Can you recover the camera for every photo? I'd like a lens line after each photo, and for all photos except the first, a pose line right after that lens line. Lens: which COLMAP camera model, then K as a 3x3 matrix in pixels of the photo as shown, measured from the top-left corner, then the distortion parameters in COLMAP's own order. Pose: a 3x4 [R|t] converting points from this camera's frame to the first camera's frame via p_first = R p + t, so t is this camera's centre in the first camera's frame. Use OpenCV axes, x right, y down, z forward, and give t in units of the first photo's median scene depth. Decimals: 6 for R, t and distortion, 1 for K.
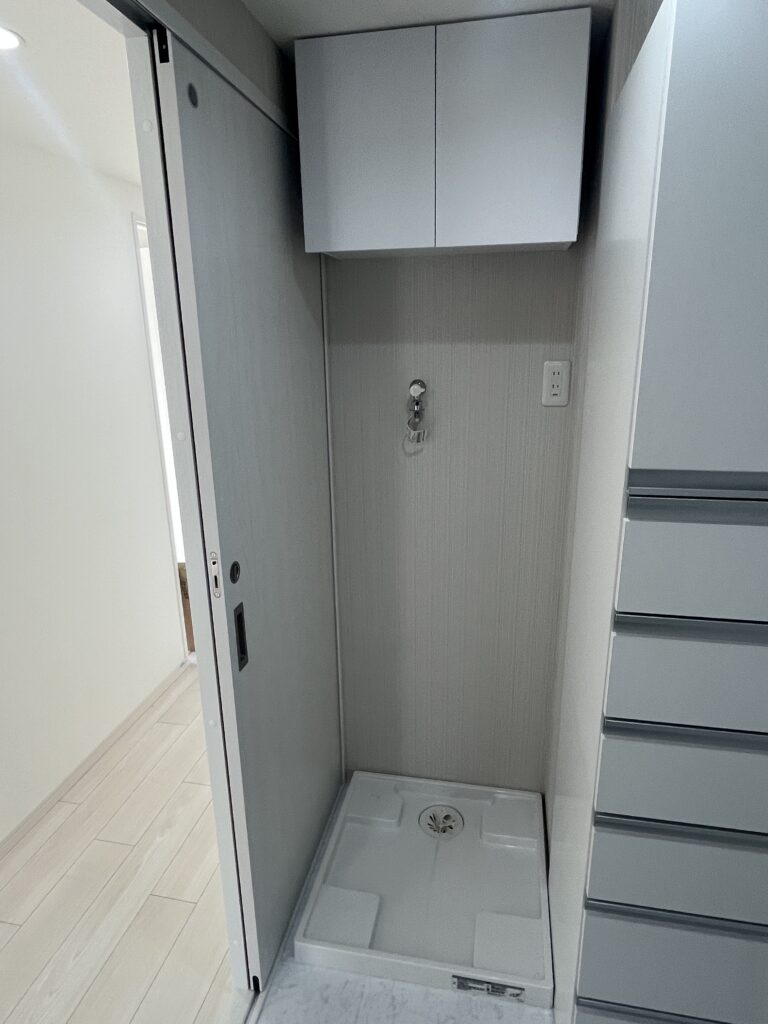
lens RADIAL K [[600.2, 0, 385.7], [0, 600.2, 510.6], [0, 0, 1]] dist [-0.039070, -0.000320]
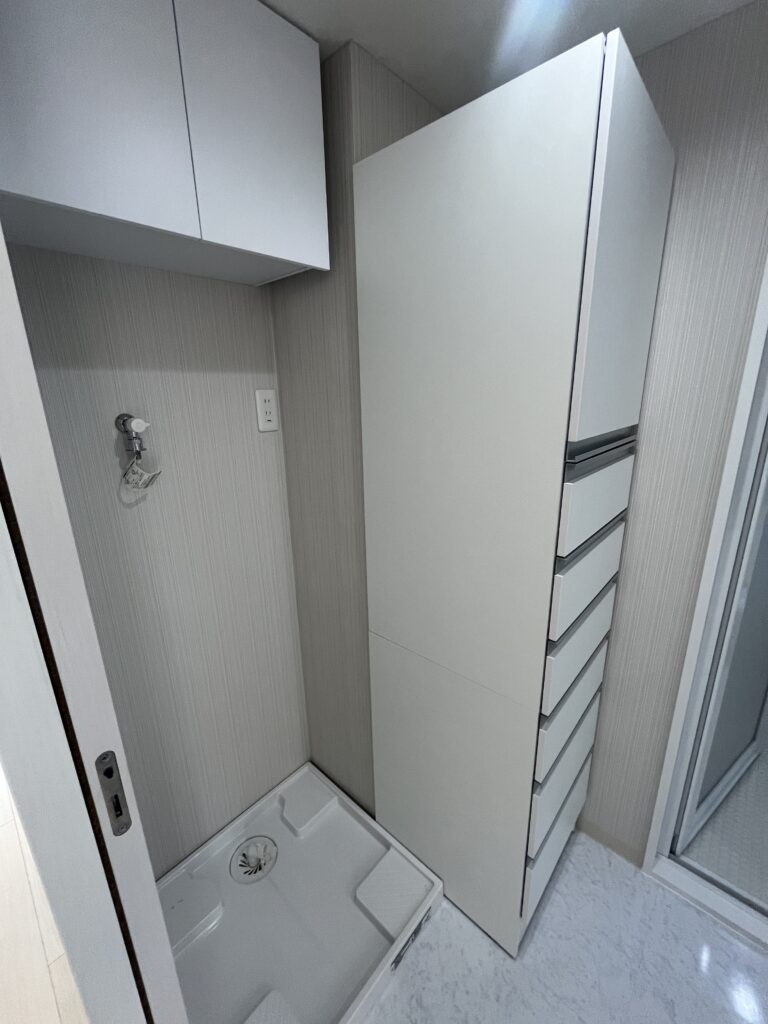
lens RADIAL K [[416.9, 0, 385.7], [0, 416.9, 513.6], [0, 0, 1]] dist [-0.002325, 0.000071]
pose [[0.505439, -0.235054, 0.830229, -0.286319], [0.257991, 0.959333, 0.114543, -0.061236], [-0.823390, 0.156297, 0.545527, 0.424834]]
